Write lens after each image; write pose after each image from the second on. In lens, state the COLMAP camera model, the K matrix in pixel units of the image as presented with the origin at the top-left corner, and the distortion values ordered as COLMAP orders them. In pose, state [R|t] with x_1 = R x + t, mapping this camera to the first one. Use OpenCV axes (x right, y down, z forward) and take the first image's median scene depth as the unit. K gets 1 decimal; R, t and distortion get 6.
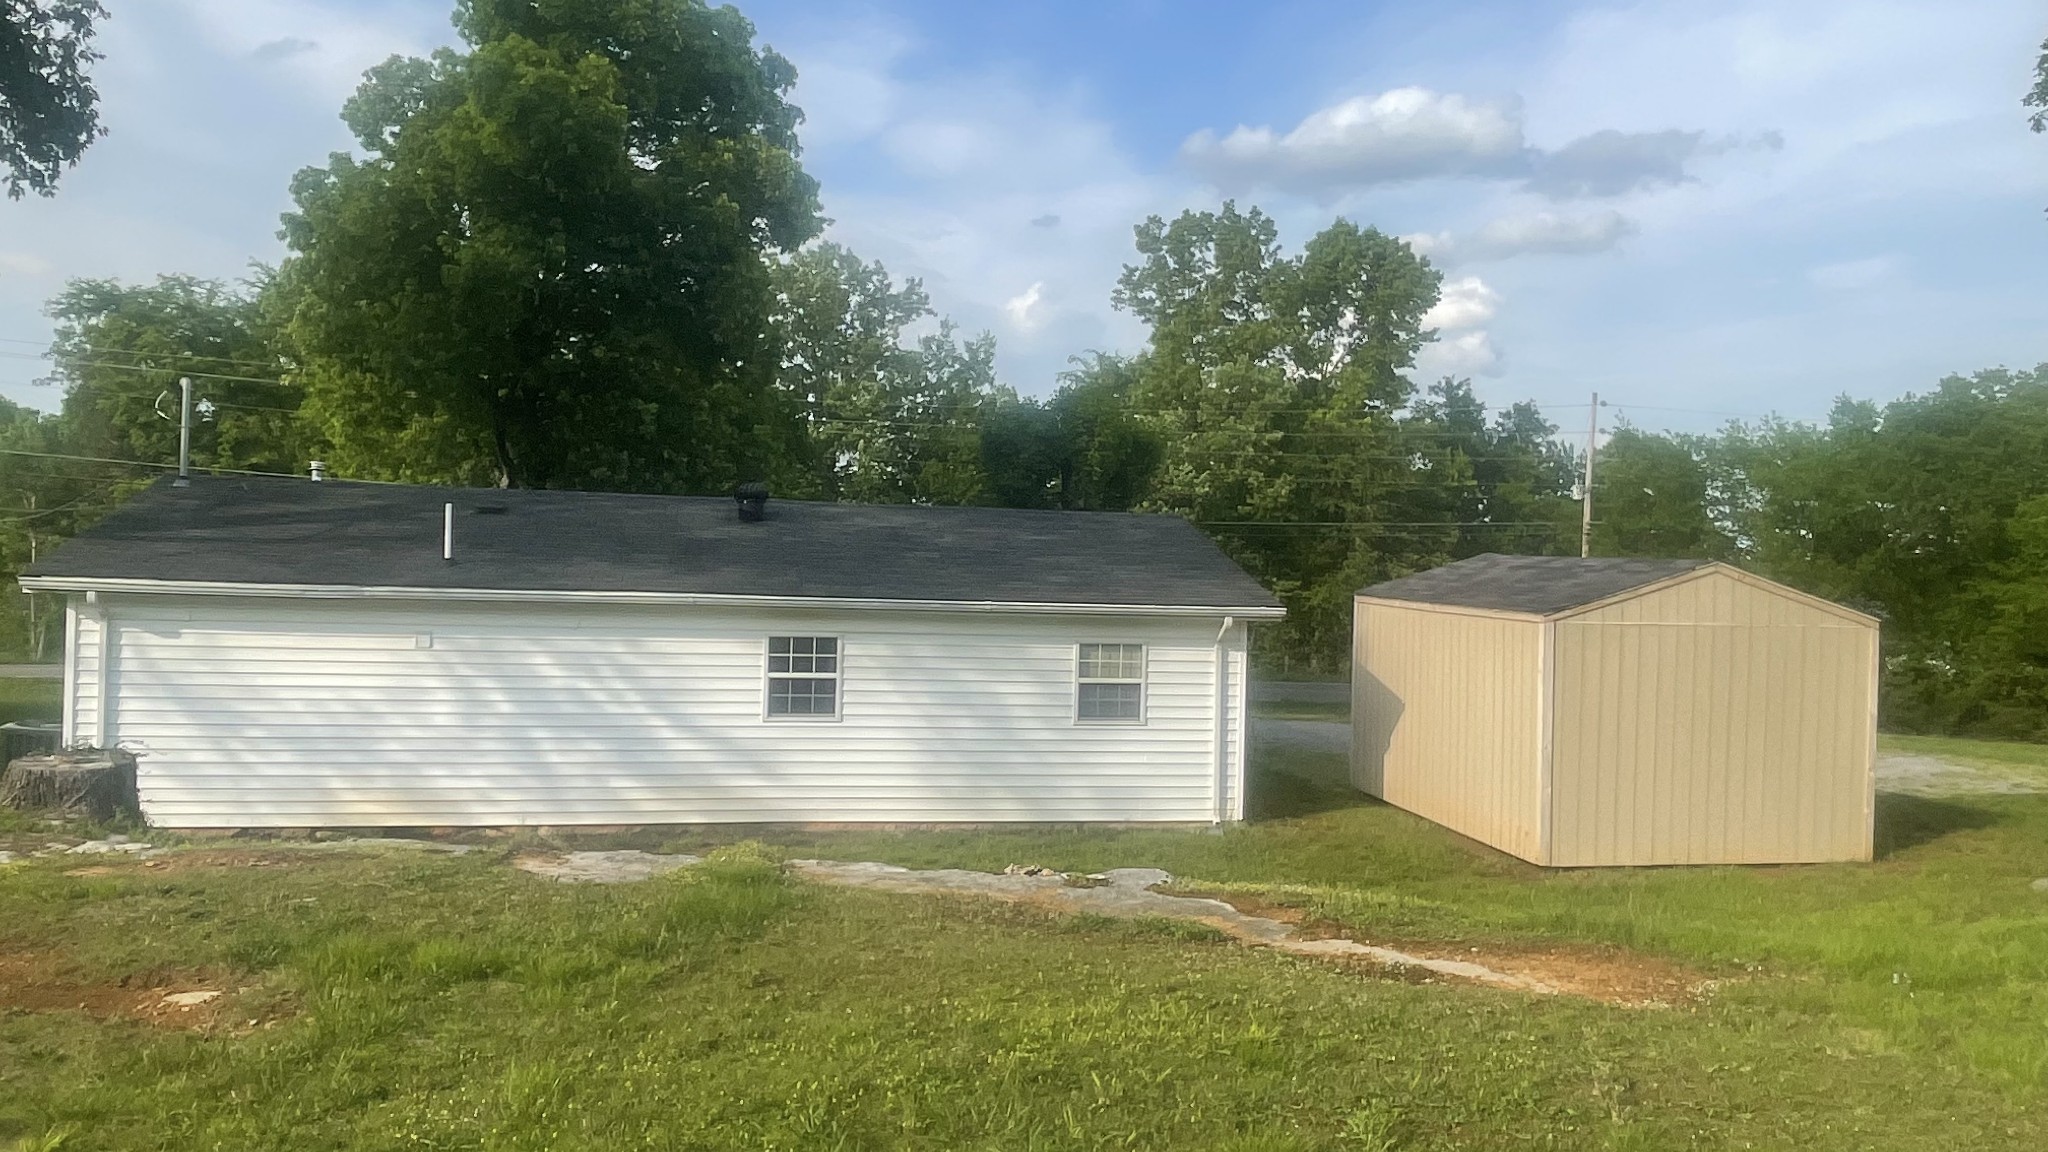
lens RADIAL K [[1602.0, 0, 1024.0], [0, 1602.0, 576.0], [0, 0, 1]] dist [0.004713, 0.002655]
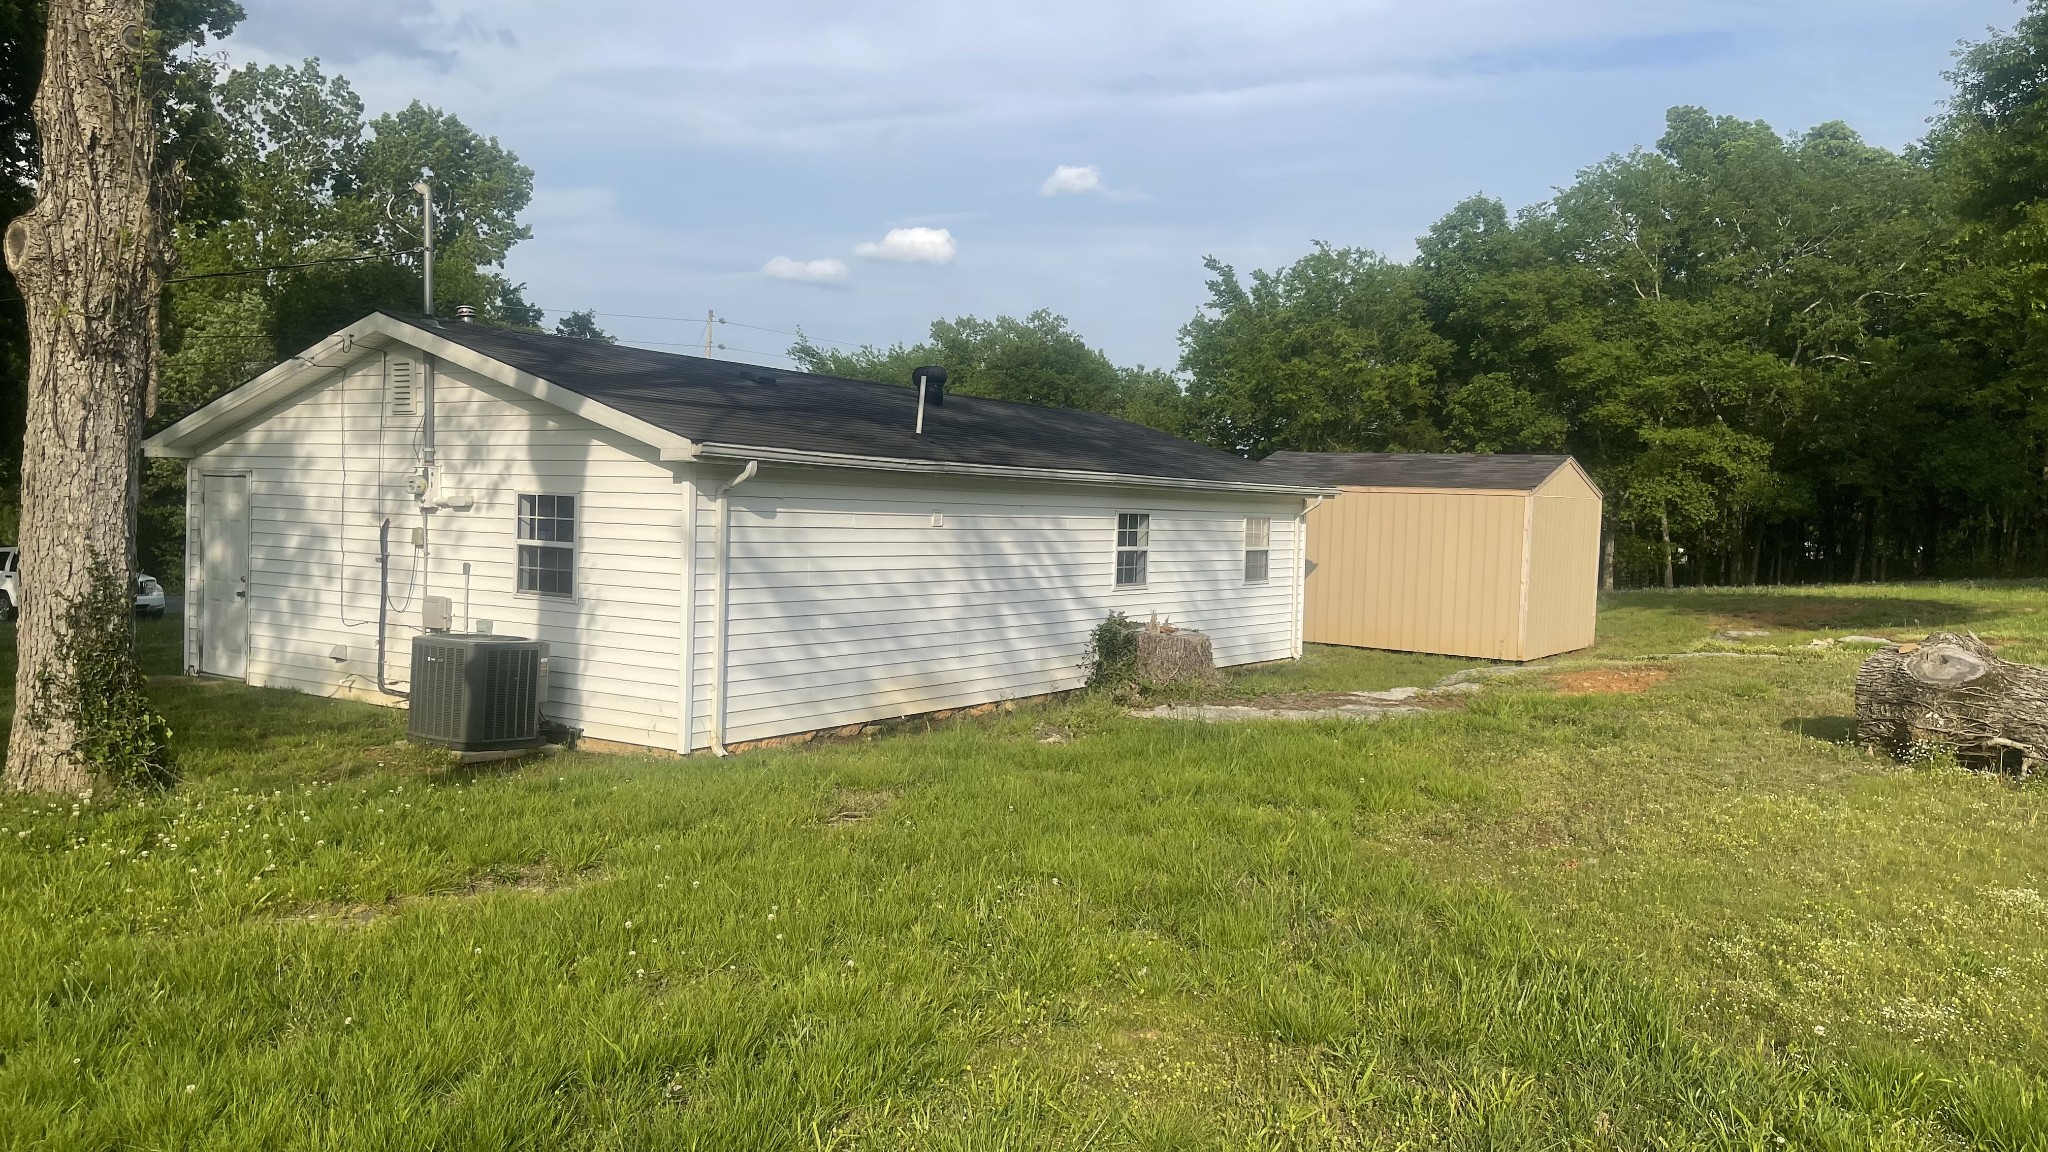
lens RADIAL K [[1592.8, 0, 1027.0], [0, 1592.8, 548.2], [0, 0, 1]] dist [0.137722, -0.175350]
pose [[0.715123, -0.025760, 0.698524, -0.222828], [-0.000355, 0.999307, 0.037216, 0.004930], [-0.698999, -0.026862, 0.714618, 0.062365]]
